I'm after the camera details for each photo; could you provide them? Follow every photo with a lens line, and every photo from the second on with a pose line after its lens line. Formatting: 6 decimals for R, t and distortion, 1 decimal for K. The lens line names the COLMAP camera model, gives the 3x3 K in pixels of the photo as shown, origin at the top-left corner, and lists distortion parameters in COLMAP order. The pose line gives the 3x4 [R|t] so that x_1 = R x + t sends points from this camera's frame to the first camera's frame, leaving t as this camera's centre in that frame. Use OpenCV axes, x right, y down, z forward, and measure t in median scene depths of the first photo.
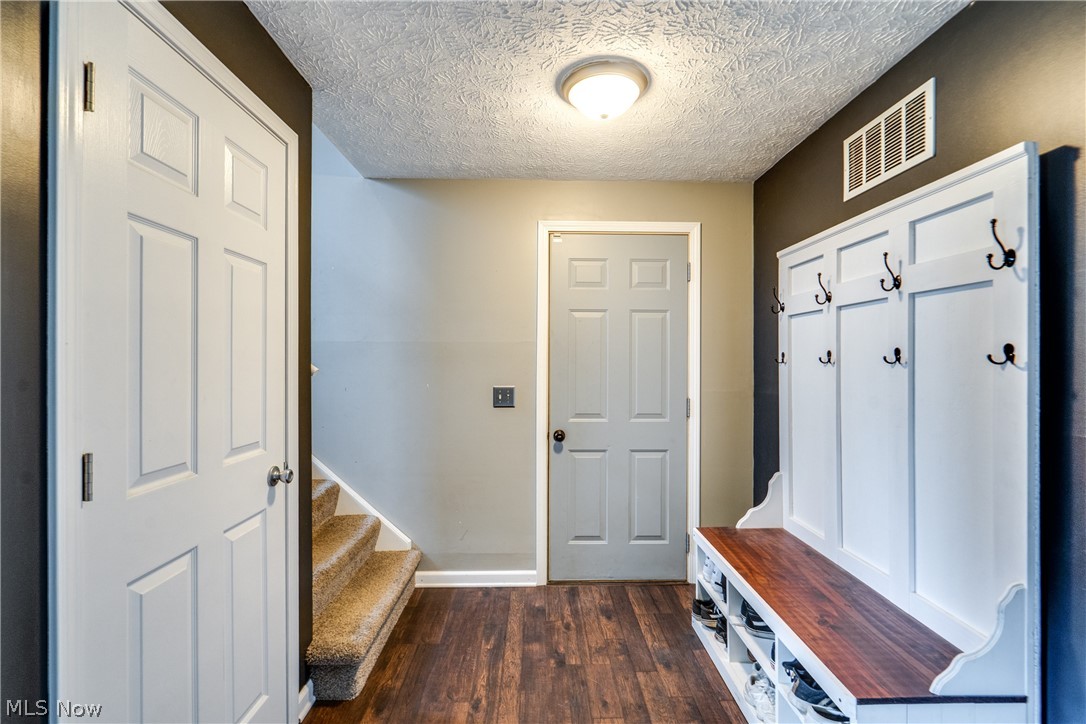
lens RADIAL K [[496.9, 0, 543.0], [0, 496.9, 364.2], [0, 0, 1]] dist [-0.010088, 0.009878]
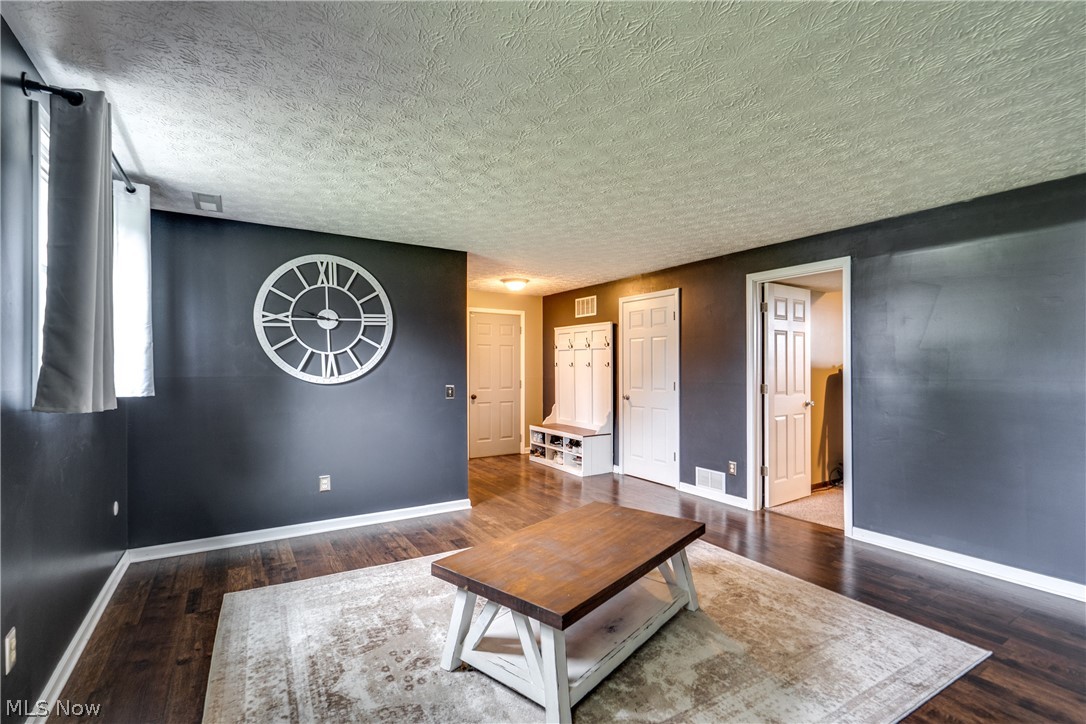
lens RADIAL K [[494.0, 0, 549.9], [0, 494.0, 361.9], [0, 0, 1]] dist [-0.003177, -0.000180]
pose [[0.848190, 0.001277, 0.529691, -1.089687], [0.004375, 0.999946, -0.009416, -0.000242], [-0.529675, 0.010304, 0.848138, -1.447288]]
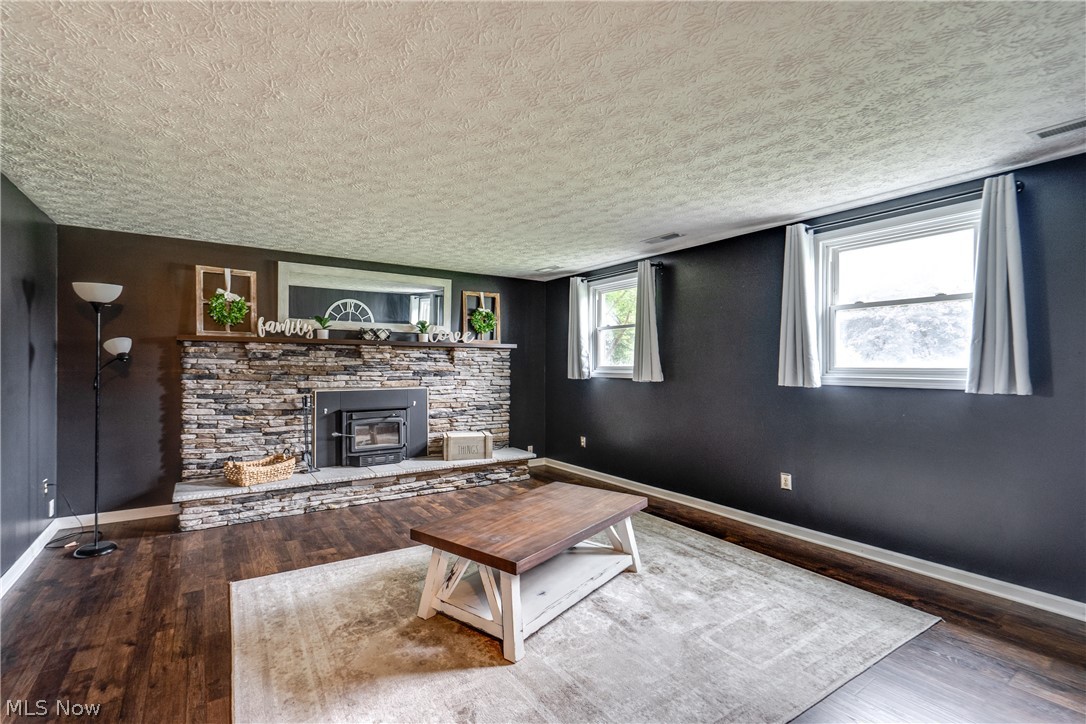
lens RADIAL K [[502.6, 0, 538.6], [0, 502.6, 368.2], [0, 0, 1]] dist [0.000824, 0.000368]
pose [[-0.838162, 0.003381, -0.545411, 0.129533], [-0.001628, 0.999961, 0.008702, 0.002126], [0.545419, 0.008182, -0.838123, 0.329214]]
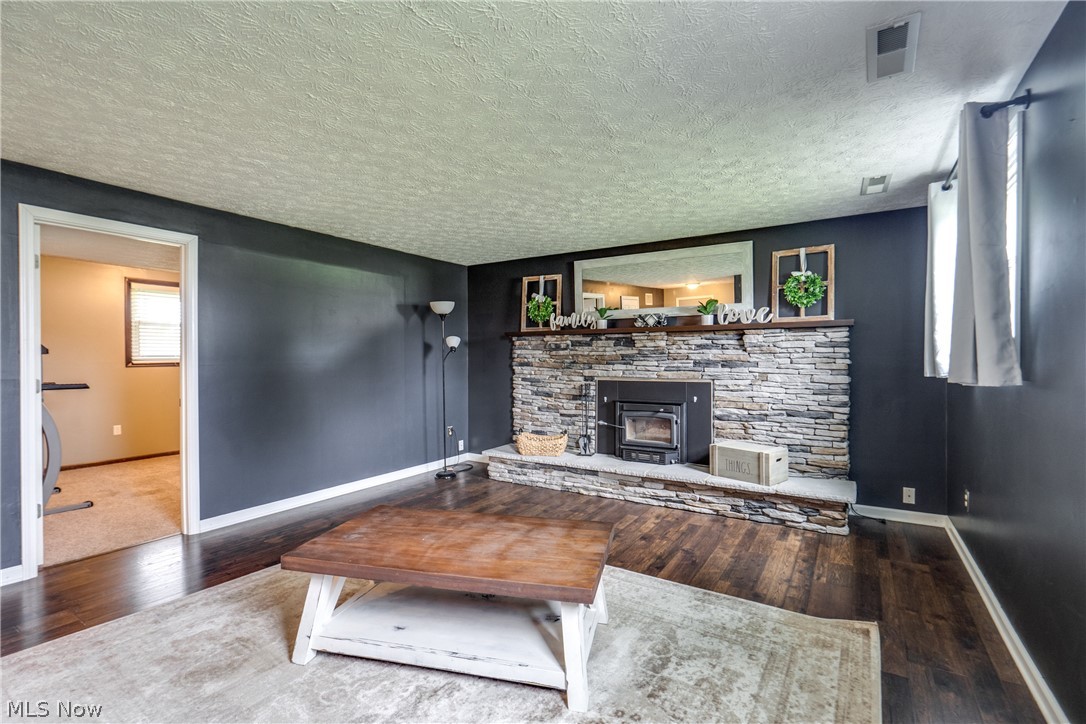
lens RADIAL K [[496.9, 0, 543.0], [0, 496.9, 364.2], [0, 0, 1]] dist [-0.010088, 0.009878]
pose [[-0.834442, -0.003139, 0.551087, -1.129225], [0.004522, 0.999911, 0.012543, 0.021545], [-0.551078, 0.012959, -0.834353, 0.021066]]
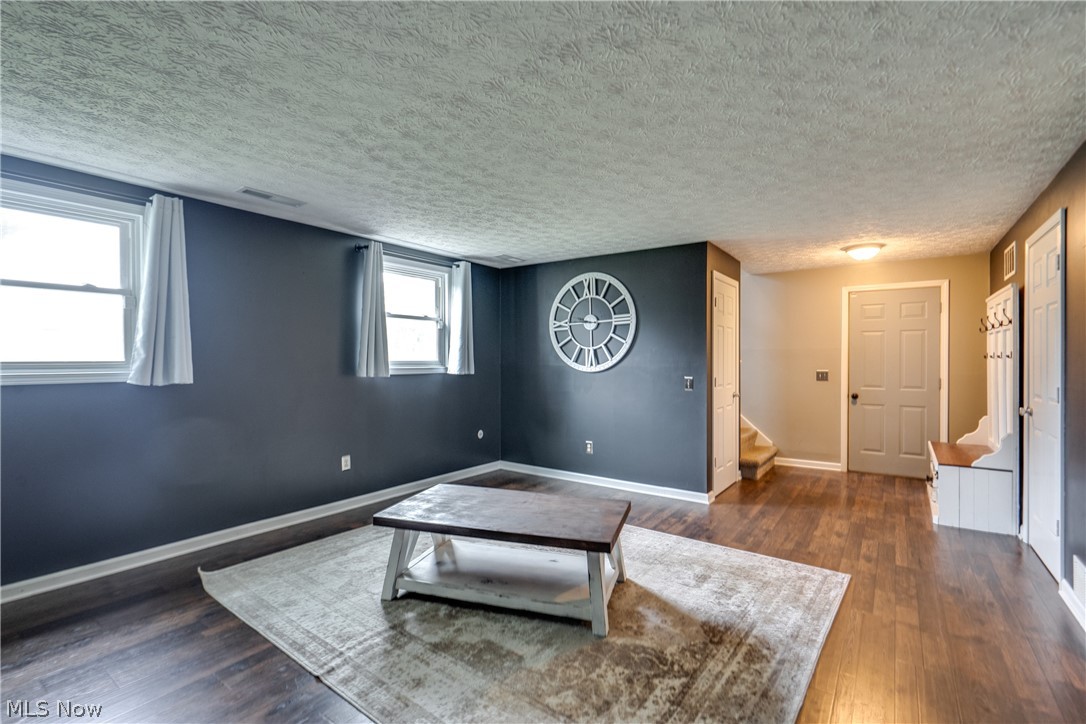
lens RADIAL K [[496.9, 0, 543.0], [0, 496.9, 364.2], [0, 0, 1]] dist [-0.010088, 0.009878]
pose [[0.807111, 0.003325, -0.590391, 0.228328], [0.000604, 0.999979, 0.006456, 0.006592], [0.590400, -0.005567, 0.807092, -1.523844]]
